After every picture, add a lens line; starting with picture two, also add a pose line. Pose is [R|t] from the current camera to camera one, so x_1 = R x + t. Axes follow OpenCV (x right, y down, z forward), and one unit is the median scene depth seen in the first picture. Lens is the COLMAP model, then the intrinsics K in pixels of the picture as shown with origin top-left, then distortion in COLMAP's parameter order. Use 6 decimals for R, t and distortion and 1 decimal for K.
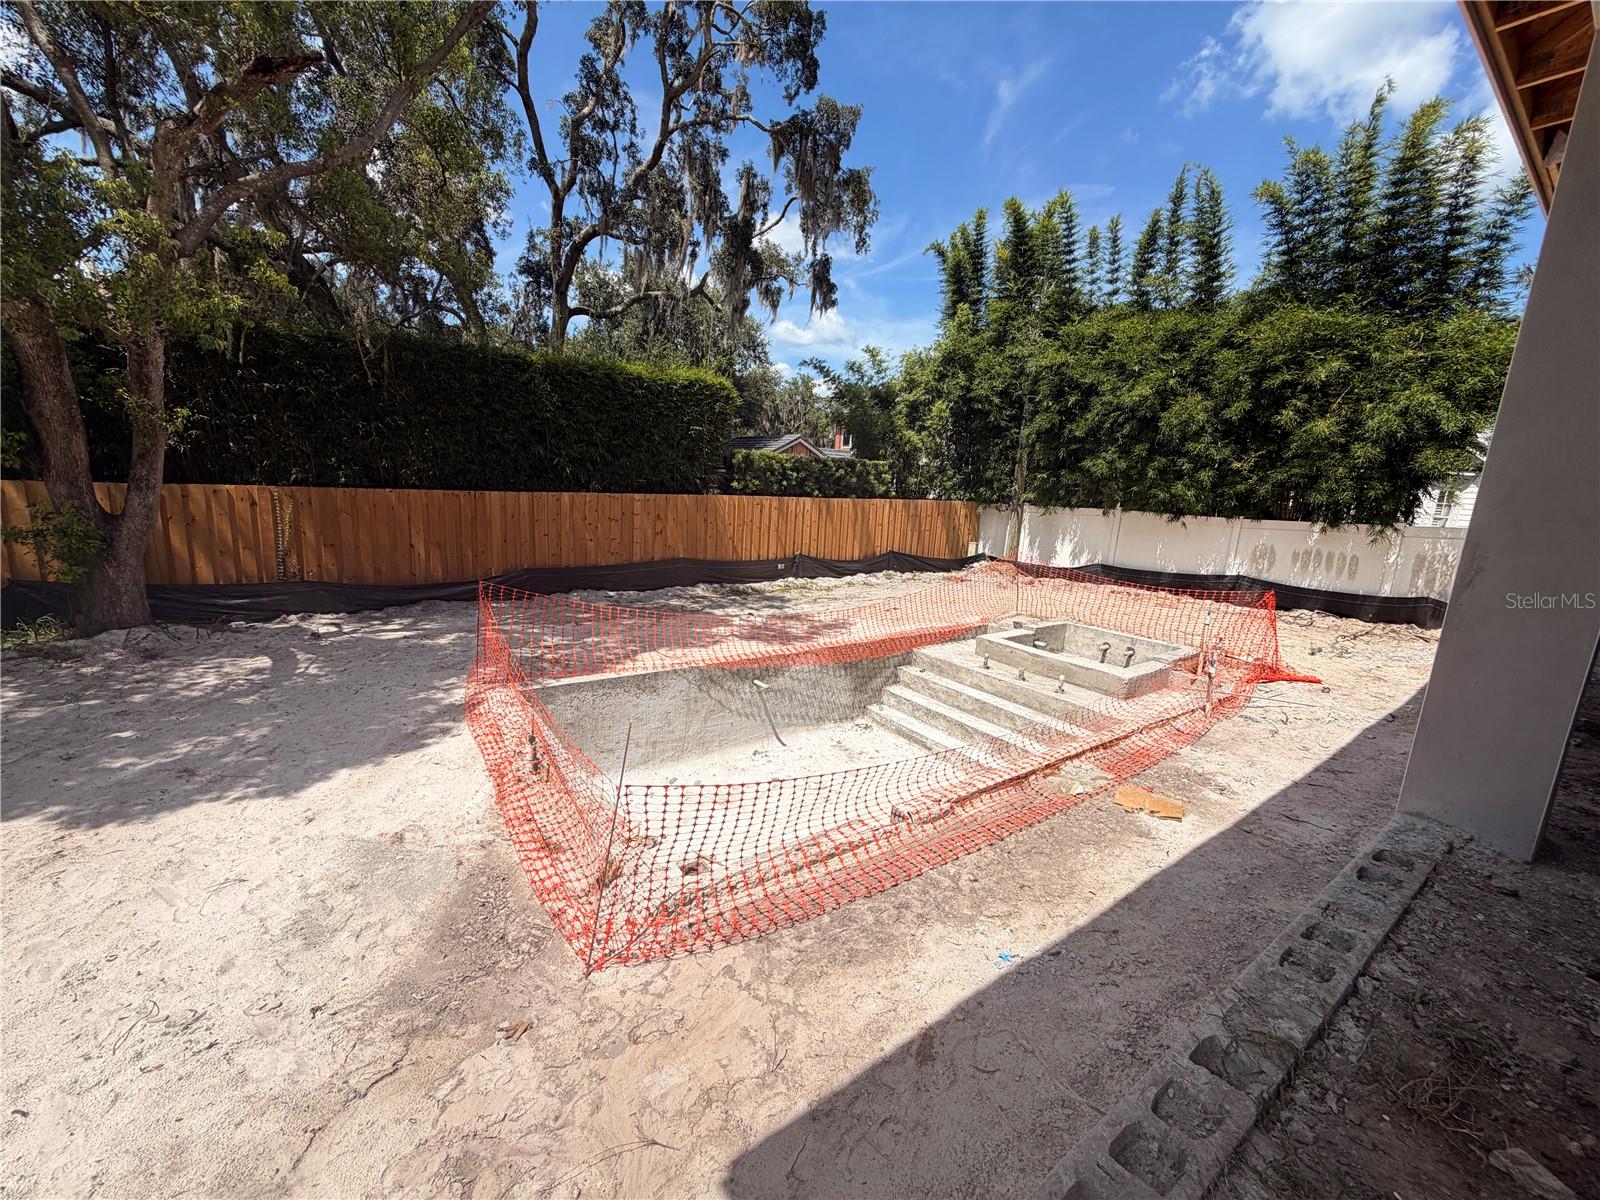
lens RADIAL K [[639.3, 0, 797.2], [0, 639.3, 602.0], [0, 0, 1]] dist [0.001599, 0.000324]
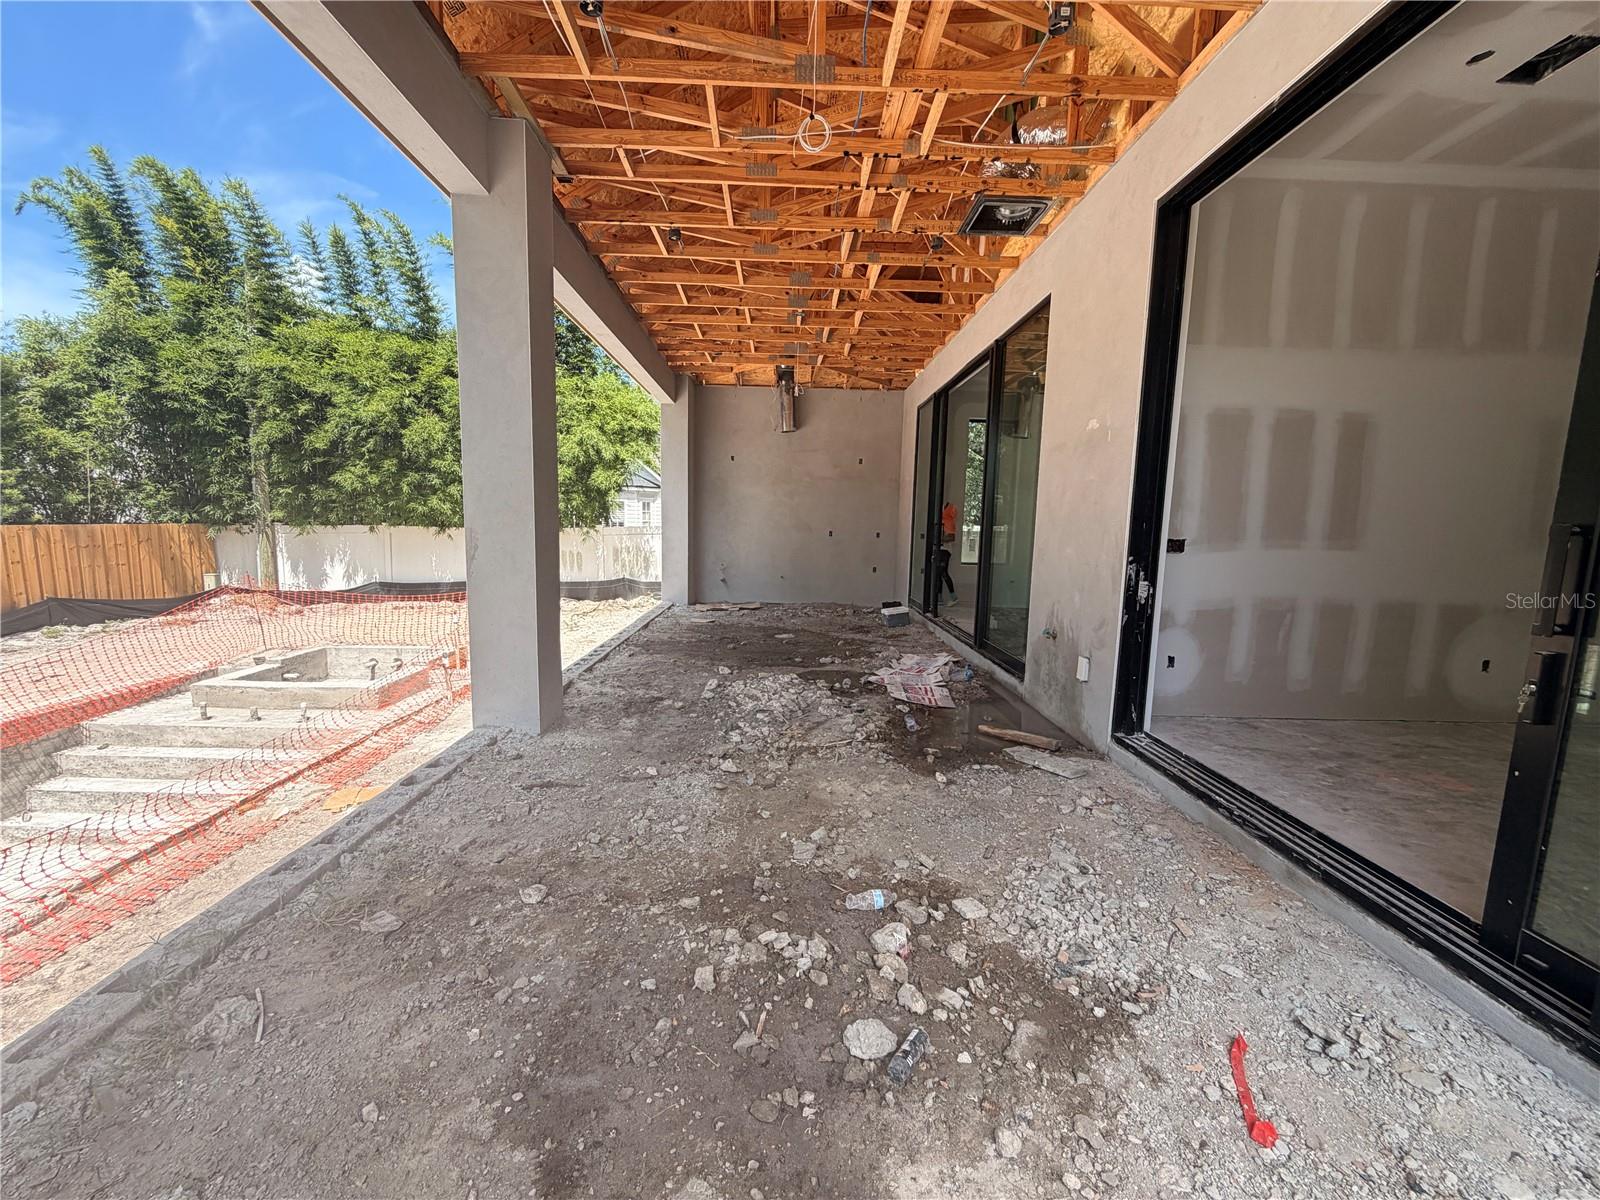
lens RADIAL K [[639.3, 0, 797.6], [0, 639.3, 600.1], [0, 0, 1]] dist [0.001599, 0.000324]
pose [[0.577191, -0.139536, 0.804599, 0.064836], [0.163063, 0.985144, 0.053870, 0.022415], [-0.800163, 0.100107, 0.591370, -0.090150]]
